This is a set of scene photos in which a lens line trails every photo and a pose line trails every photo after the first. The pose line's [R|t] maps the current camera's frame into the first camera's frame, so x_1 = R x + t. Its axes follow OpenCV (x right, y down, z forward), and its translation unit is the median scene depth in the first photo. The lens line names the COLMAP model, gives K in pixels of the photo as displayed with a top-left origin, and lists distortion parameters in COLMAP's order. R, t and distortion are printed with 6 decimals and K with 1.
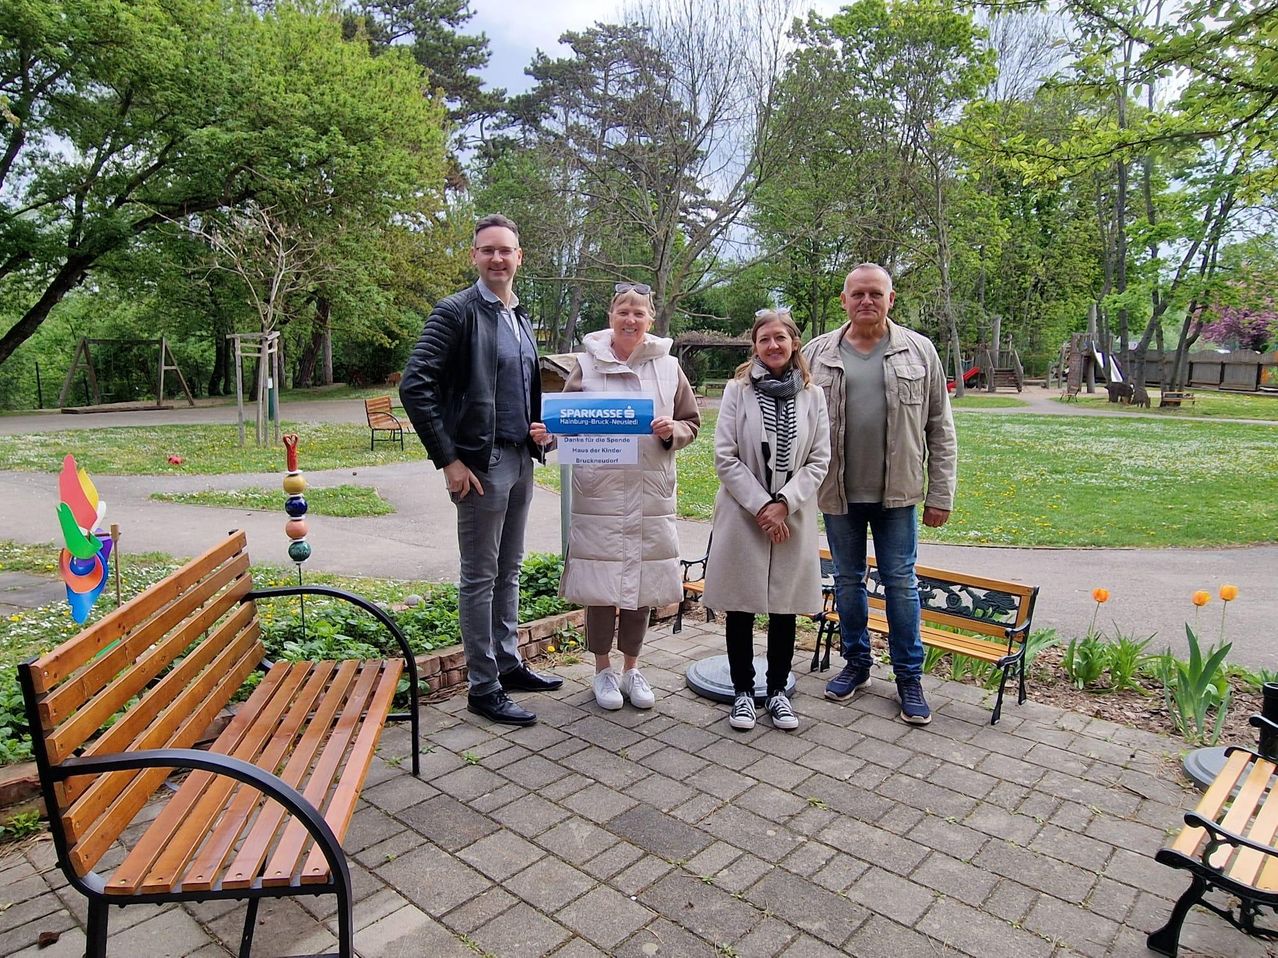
lens RADIAL K [[905.4, 0, 639.0], [0, 905.4, 479.0], [0, 0, 1]] dist [-0.000527, 0.001135]
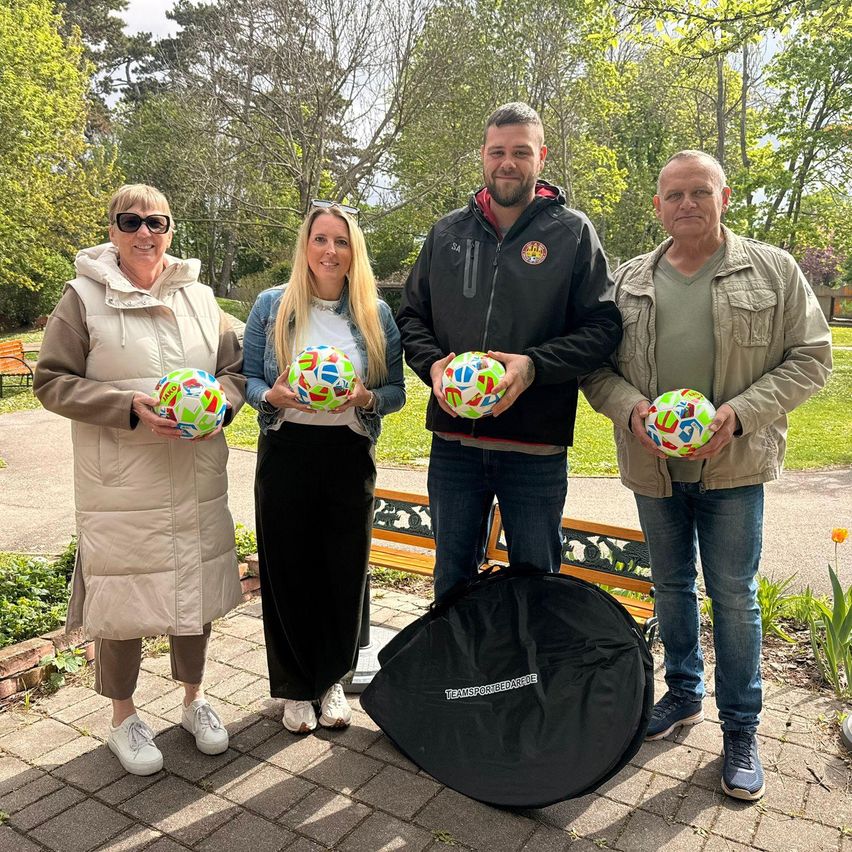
lens RADIAL K [[650.8, 0, 426.0], [0, 650.8, 426.0], [0, 0, 1]] dist [0.061005, -0.050916]
pose [[0.992962, -0.033603, 0.113564, 0.062920], [0.027813, 0.998250, 0.052187, -0.021061], [-0.115119, -0.048661, 0.992159, 0.213086]]
